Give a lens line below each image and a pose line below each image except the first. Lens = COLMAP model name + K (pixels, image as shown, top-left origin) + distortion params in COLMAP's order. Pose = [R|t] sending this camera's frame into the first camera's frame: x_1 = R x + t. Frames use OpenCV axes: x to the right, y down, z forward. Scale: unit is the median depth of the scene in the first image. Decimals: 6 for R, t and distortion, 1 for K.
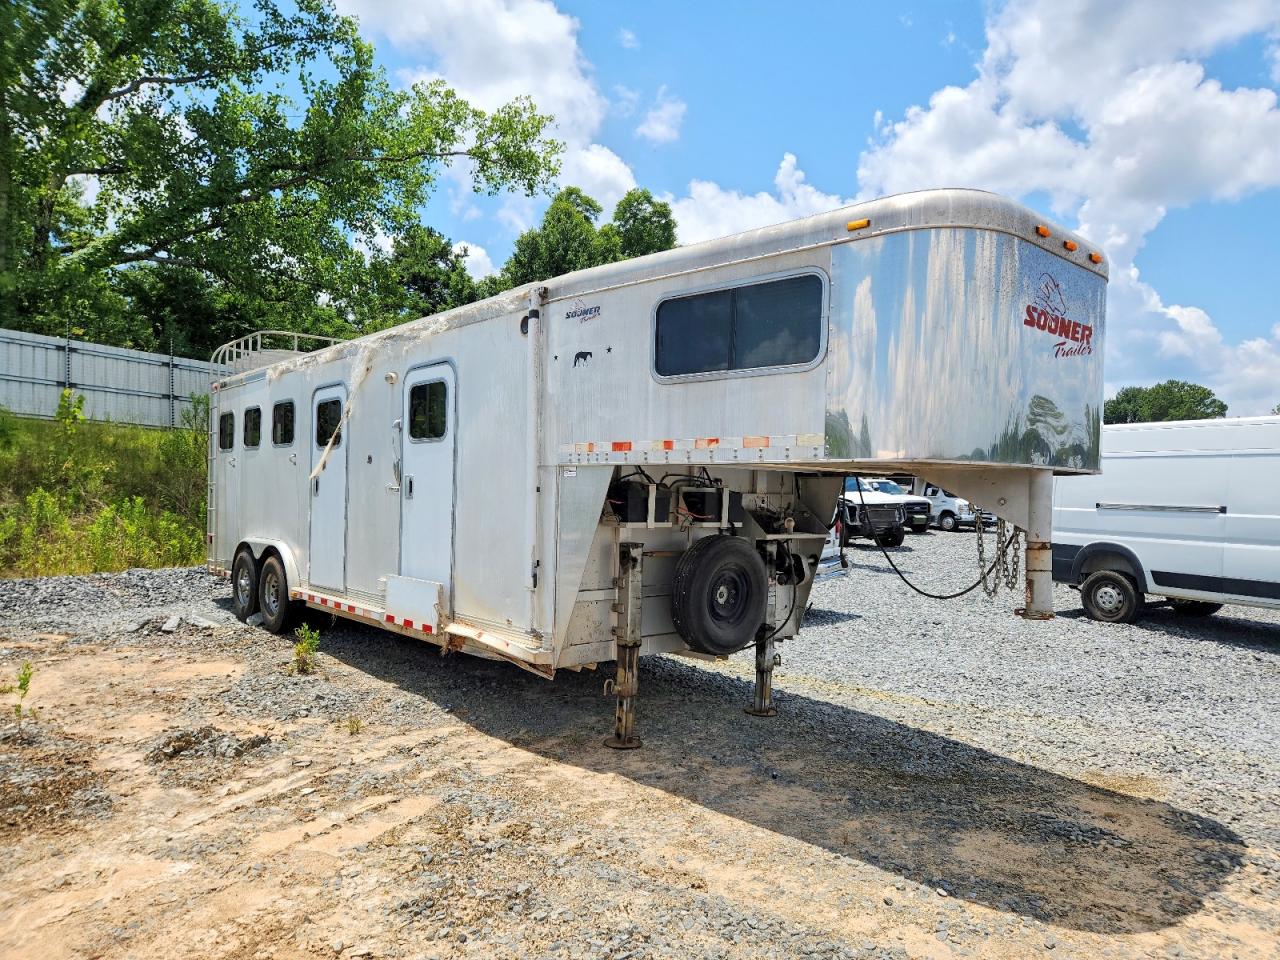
lens RADIAL K [[889.5, 0, 628.6], [0, 889.5, 483.3], [0, 0, 1]] dist [0.039737, -0.034558]
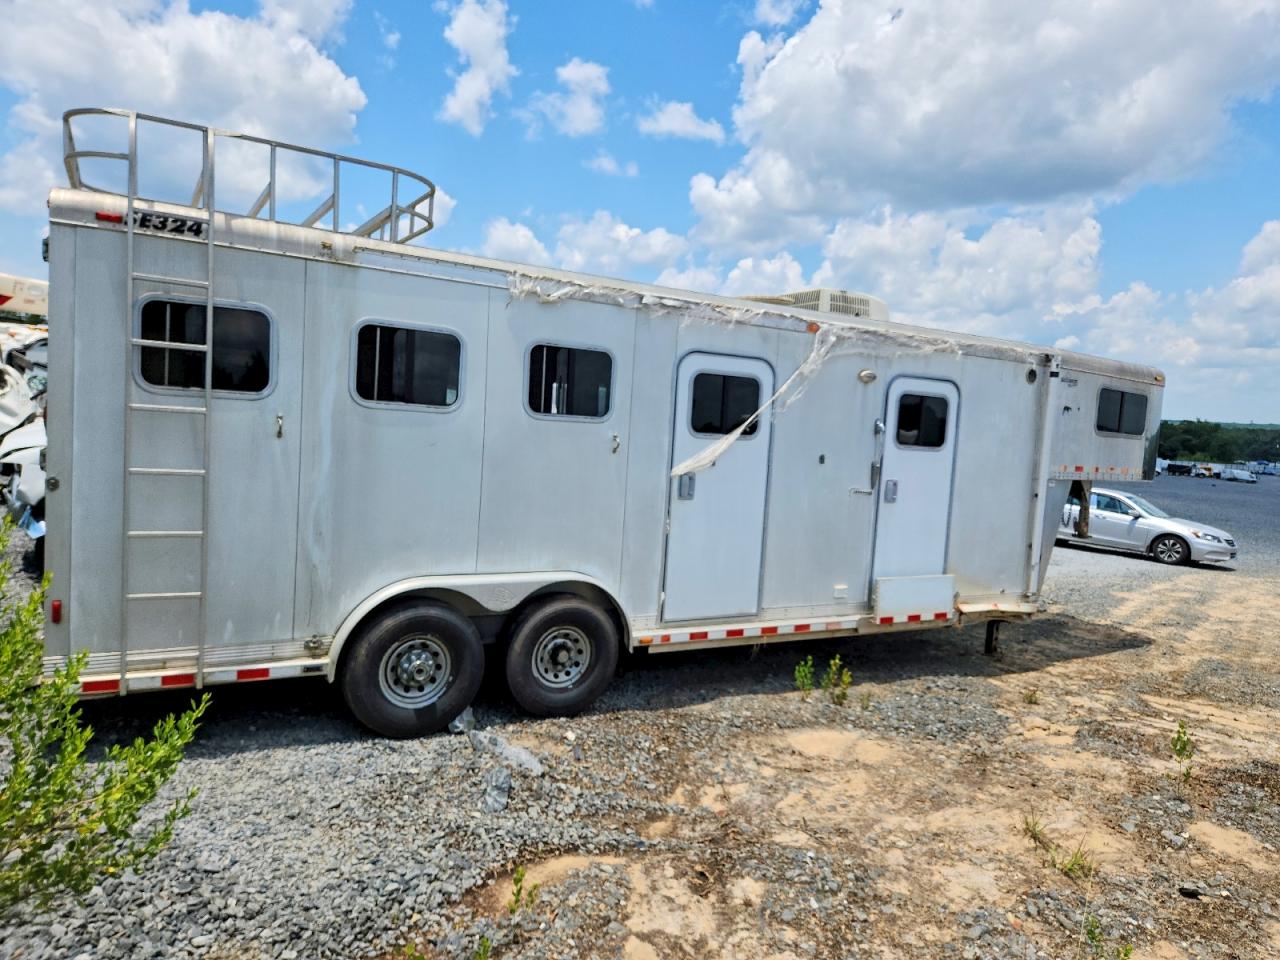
lens RADIAL K [[889.5, 0, 653.6], [0, 889.5, 500.5], [0, 0, 1]] dist [0.039737, -0.034558]
pose [[0.152041, -0.081214, 0.985032, -0.569540], [-0.067329, 0.993452, 0.092301, -0.026868], [-0.986078, -0.080355, 0.145578, 0.490673]]
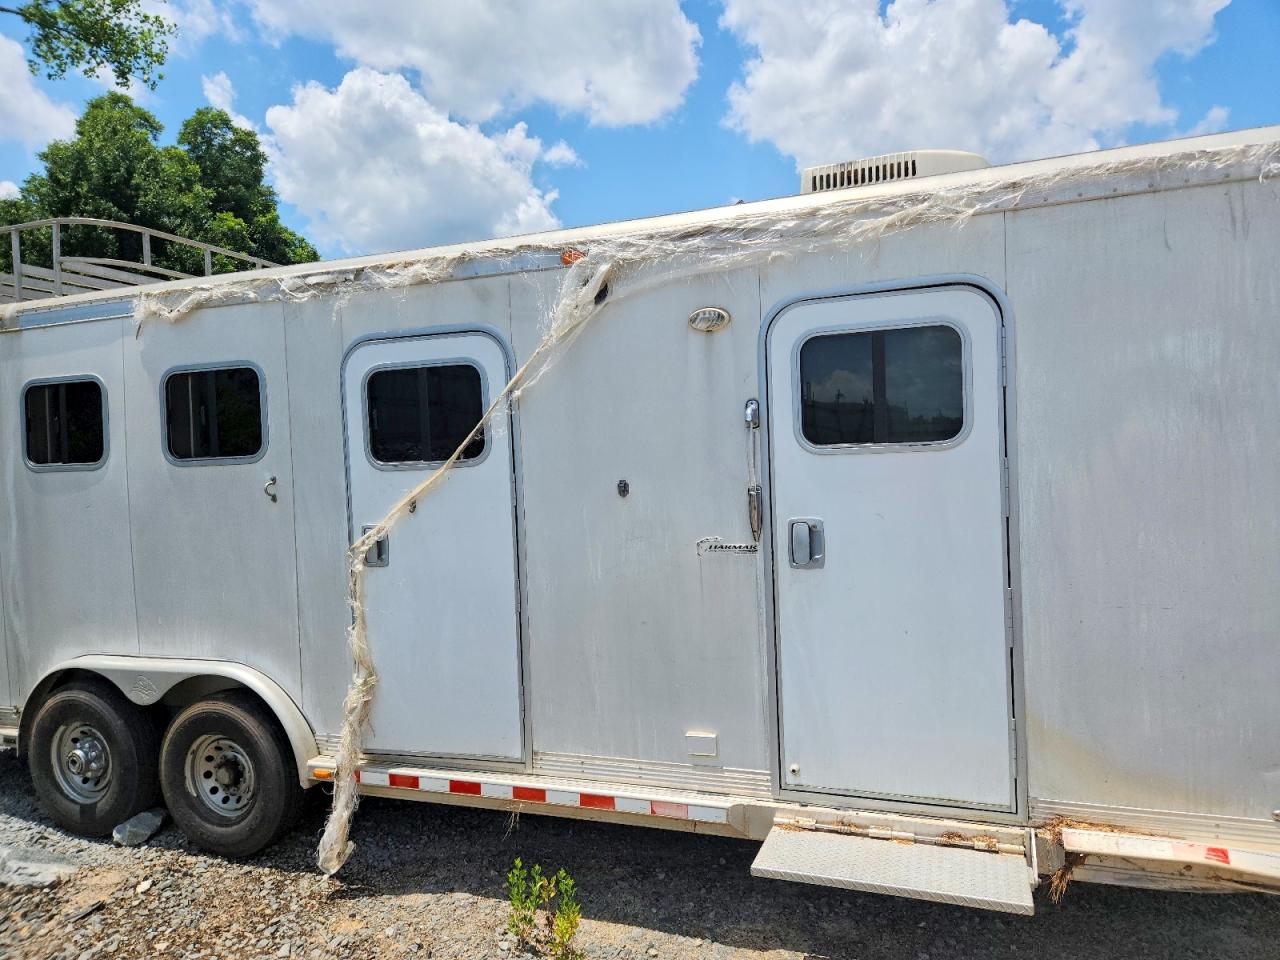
lens RADIAL K [[889.5, 0, 646.2], [0, 889.5, 479.7], [0, 0, 1]] dist [0.039737, -0.034558]
pose [[0.861208, -0.058113, 0.504920, -0.248382], [0.043846, 0.998233, 0.040104, -0.023850], [-0.506358, -0.012399, 0.862234, 0.274486]]
